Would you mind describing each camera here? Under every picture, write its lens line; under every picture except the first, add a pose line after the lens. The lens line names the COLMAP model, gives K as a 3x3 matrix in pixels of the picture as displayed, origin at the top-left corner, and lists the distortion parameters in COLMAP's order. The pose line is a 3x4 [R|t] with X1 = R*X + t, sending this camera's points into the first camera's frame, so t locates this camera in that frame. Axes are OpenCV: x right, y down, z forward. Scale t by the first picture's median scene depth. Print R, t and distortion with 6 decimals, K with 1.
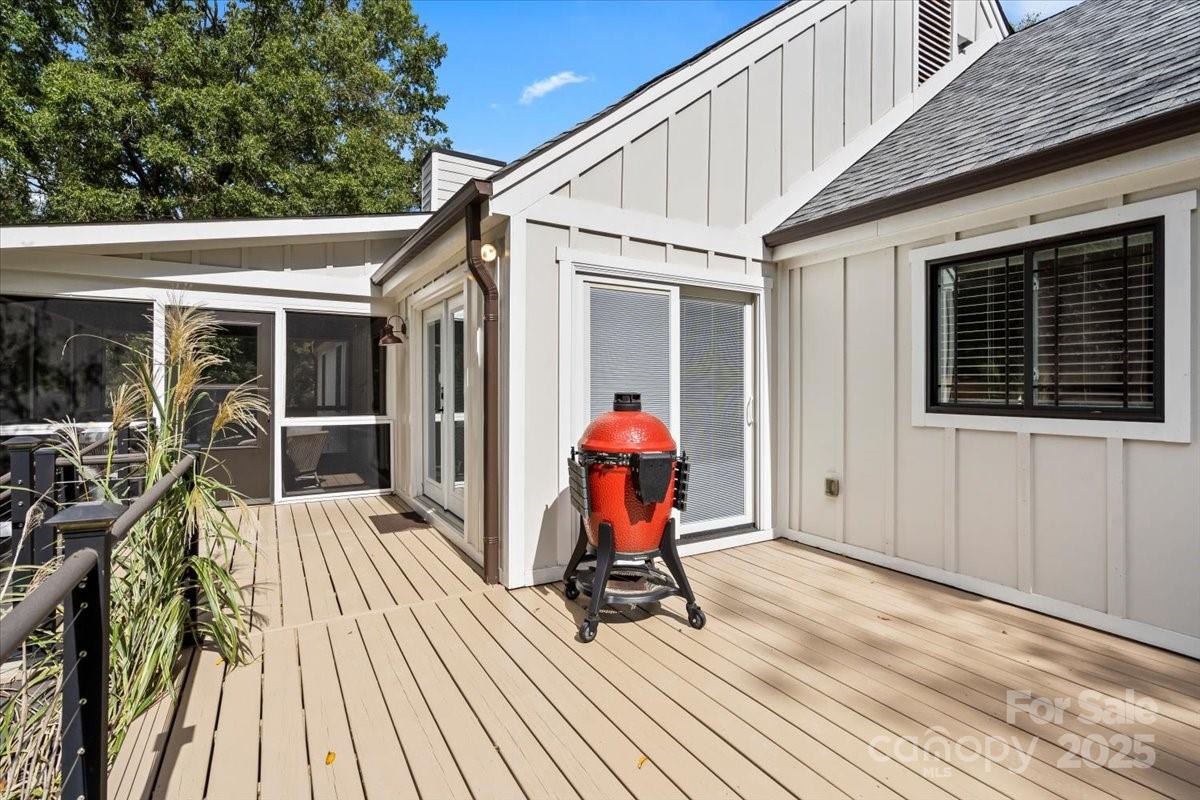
lens RADIAL K [[549.4, 0, 603.7], [0, 549.4, 386.3], [0, 0, 1]] dist [-0.000664, 0.000145]
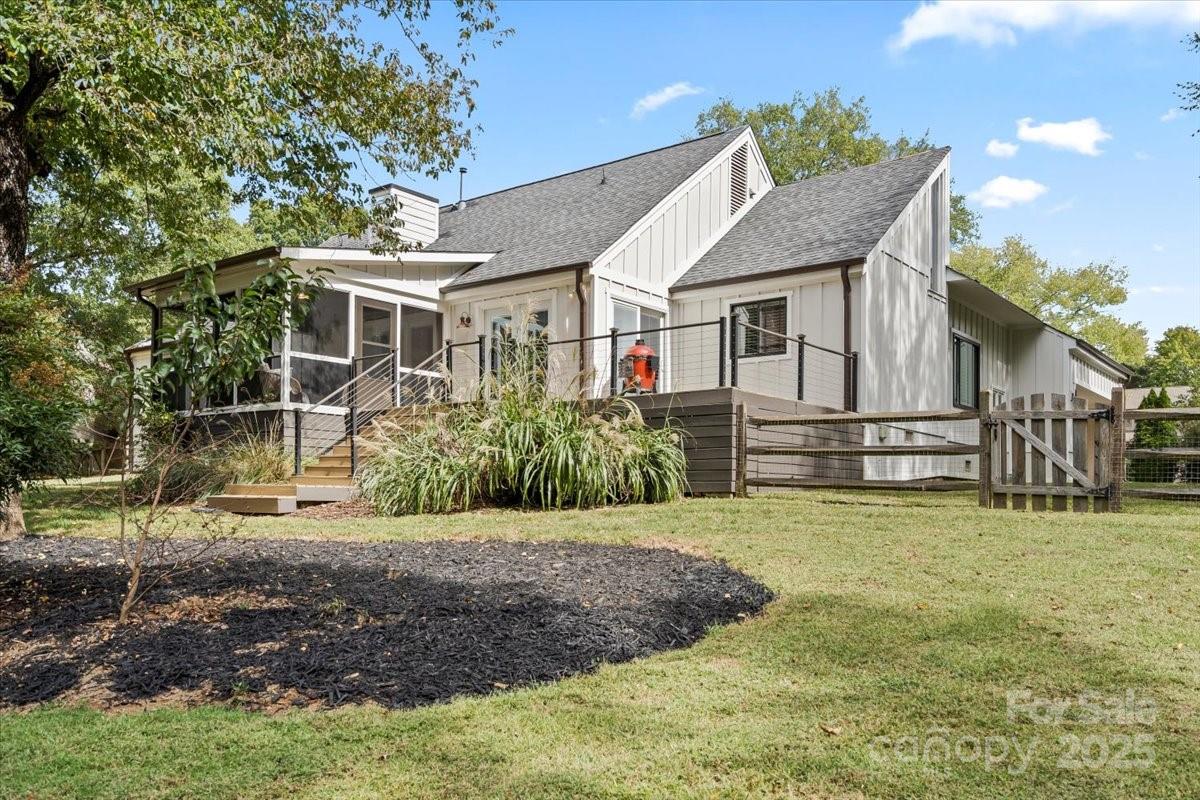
lens RADIAL K [[925.7, 0, 600.0], [0, 925.7, 400.0], [0, 0, 1]] dist [0.002263, 0.000371]
pose [[0.934928, 0.044253, 0.352068, -1.269189], [-0.009161, 0.994872, -0.100723, 0.560293], [-0.354720, 0.090943, 0.930539, -2.357330]]
